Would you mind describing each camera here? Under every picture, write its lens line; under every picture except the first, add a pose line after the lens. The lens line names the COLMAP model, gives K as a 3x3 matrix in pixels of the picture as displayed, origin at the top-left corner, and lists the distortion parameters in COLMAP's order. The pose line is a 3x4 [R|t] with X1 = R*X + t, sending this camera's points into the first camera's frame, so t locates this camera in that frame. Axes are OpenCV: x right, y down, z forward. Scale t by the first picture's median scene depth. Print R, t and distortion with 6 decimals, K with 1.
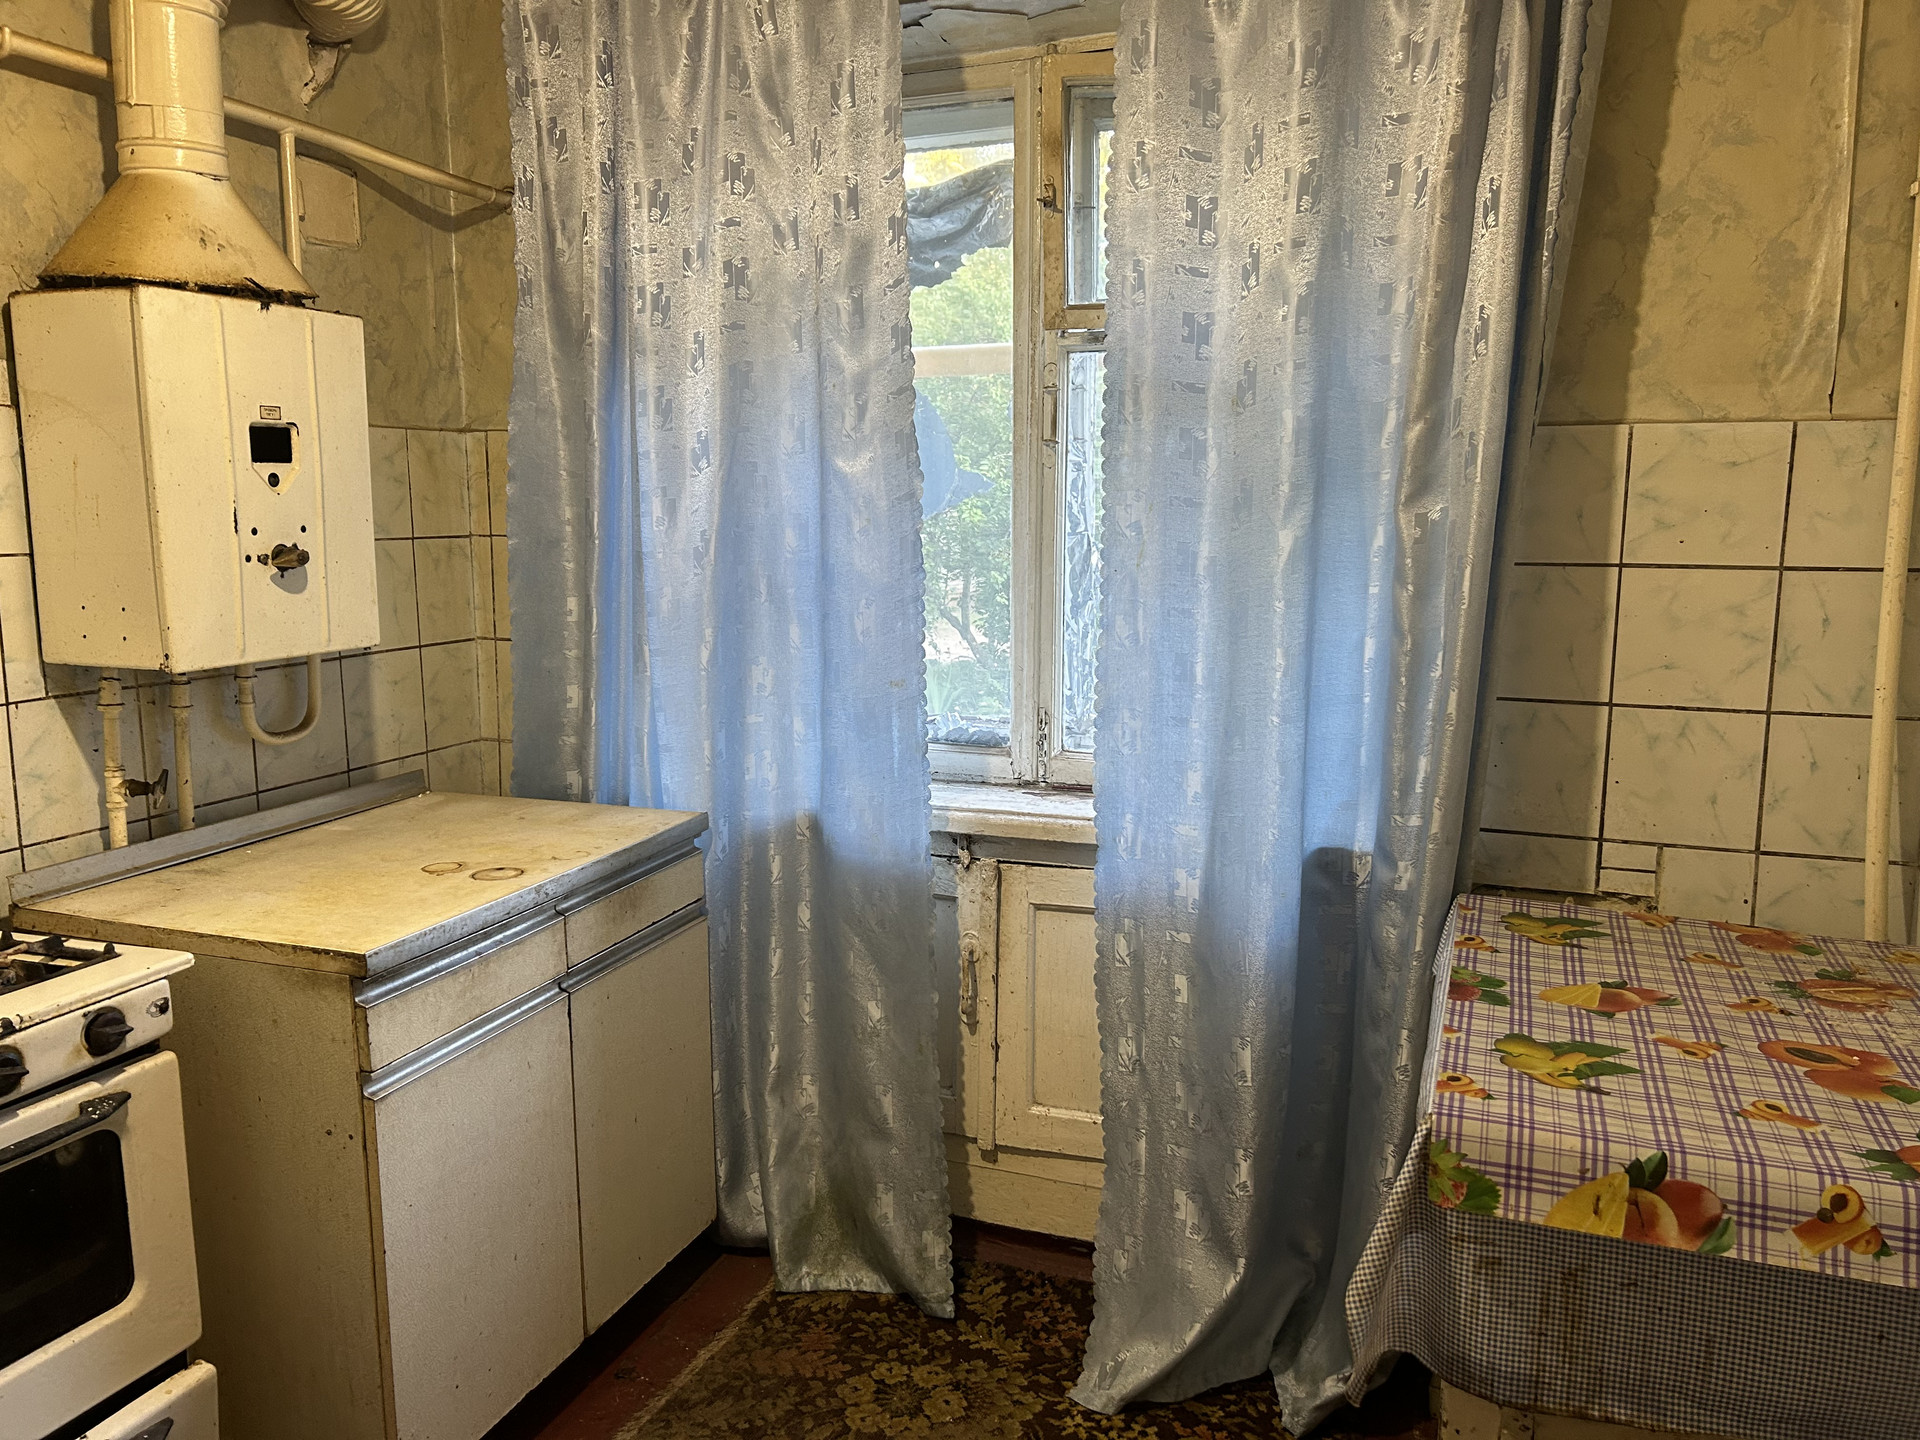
lens RADIAL K [[1438.1, 0, 958.6], [0, 1438.1, 718.8], [0, 0, 1]] dist [0.036270, -0.042536]
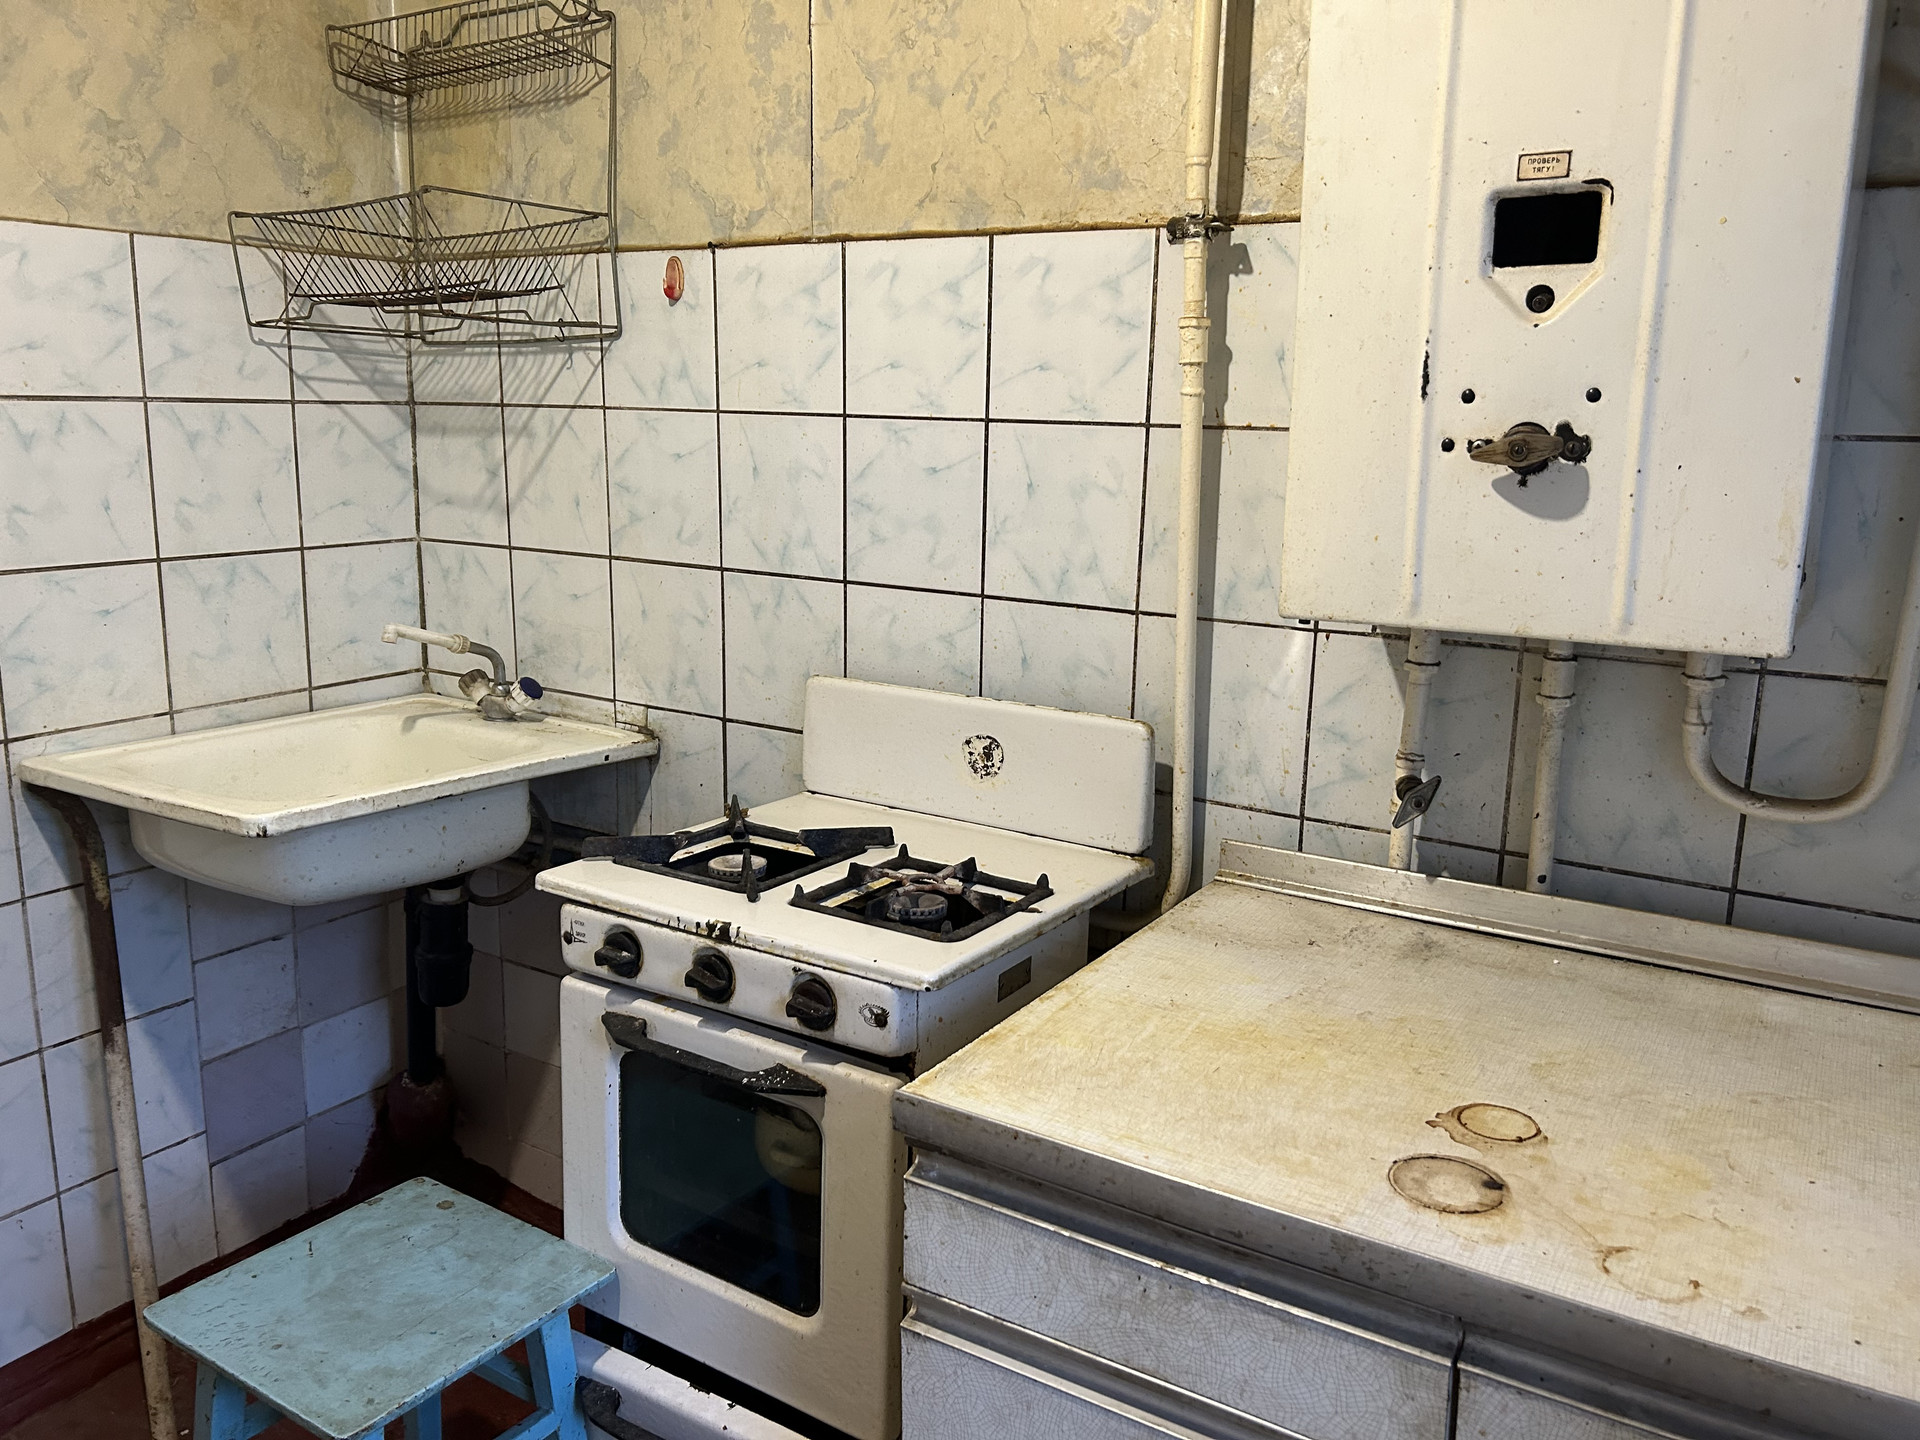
lens RADIAL K [[1438.1, 0, 962.8], [0, 1438.1, 719.3], [0, 0, 1]] dist [0.036270, -0.042536]
pose [[-0.209498, 0.204688, -0.956145, 0.106375], [-0.157416, 0.958030, 0.239582, -0.113160], [0.965055, 0.200704, -0.168484, 0.930616]]
